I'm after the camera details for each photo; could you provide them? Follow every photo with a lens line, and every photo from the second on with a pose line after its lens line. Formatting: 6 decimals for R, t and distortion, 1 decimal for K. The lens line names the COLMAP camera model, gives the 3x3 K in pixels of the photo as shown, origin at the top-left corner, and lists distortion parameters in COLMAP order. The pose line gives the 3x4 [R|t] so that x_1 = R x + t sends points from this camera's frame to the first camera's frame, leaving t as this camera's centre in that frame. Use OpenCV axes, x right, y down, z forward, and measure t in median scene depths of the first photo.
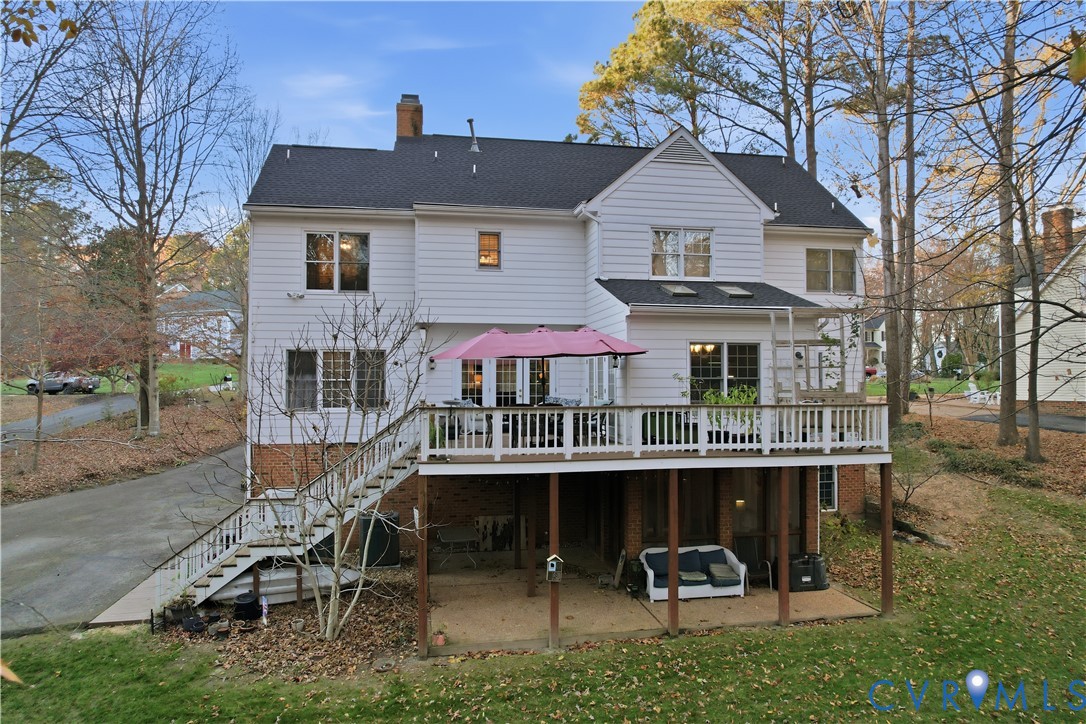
lens RADIAL K [[687.5, 0, 543.0], [0, 687.5, 362.0], [0, 0, 1]] dist [-0.083244, 0.068227]
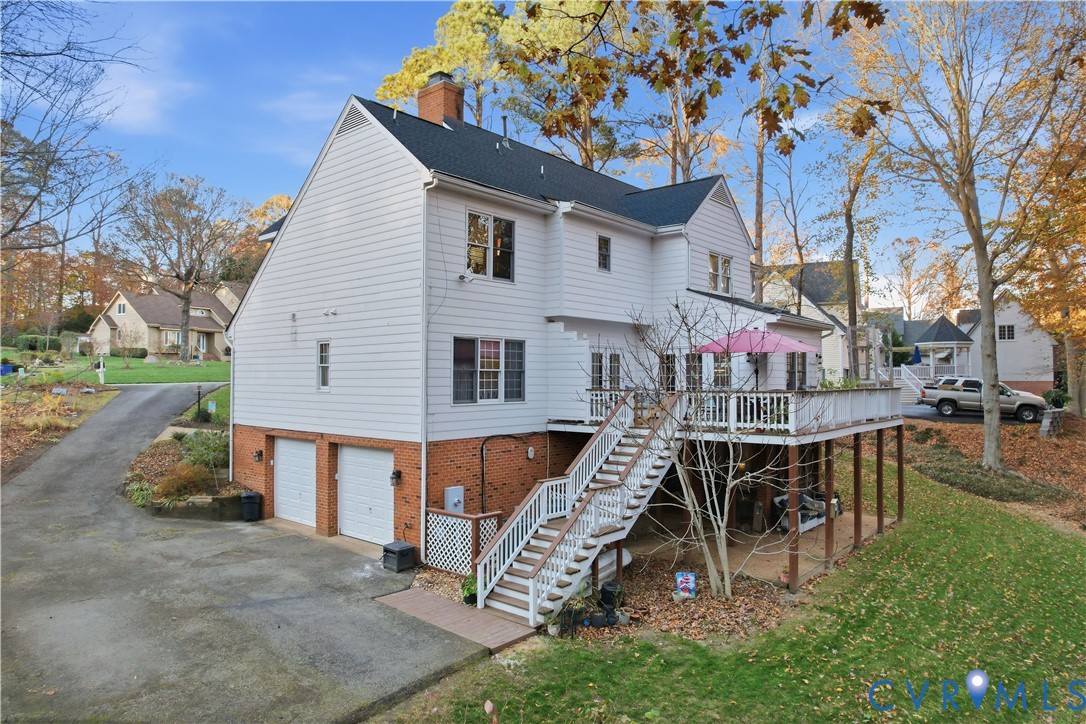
lens RADIAL K [[687.5, 0, 543.0], [0, 687.5, 362.0], [0, 0, 1]] dist [-0.083244, 0.068227]
pose [[0.780538, 0.017603, 0.624861, -0.858644], [-0.025871, 0.999657, 0.004154, 0.009248], [-0.624573, -0.019408, 0.780725, 0.202121]]
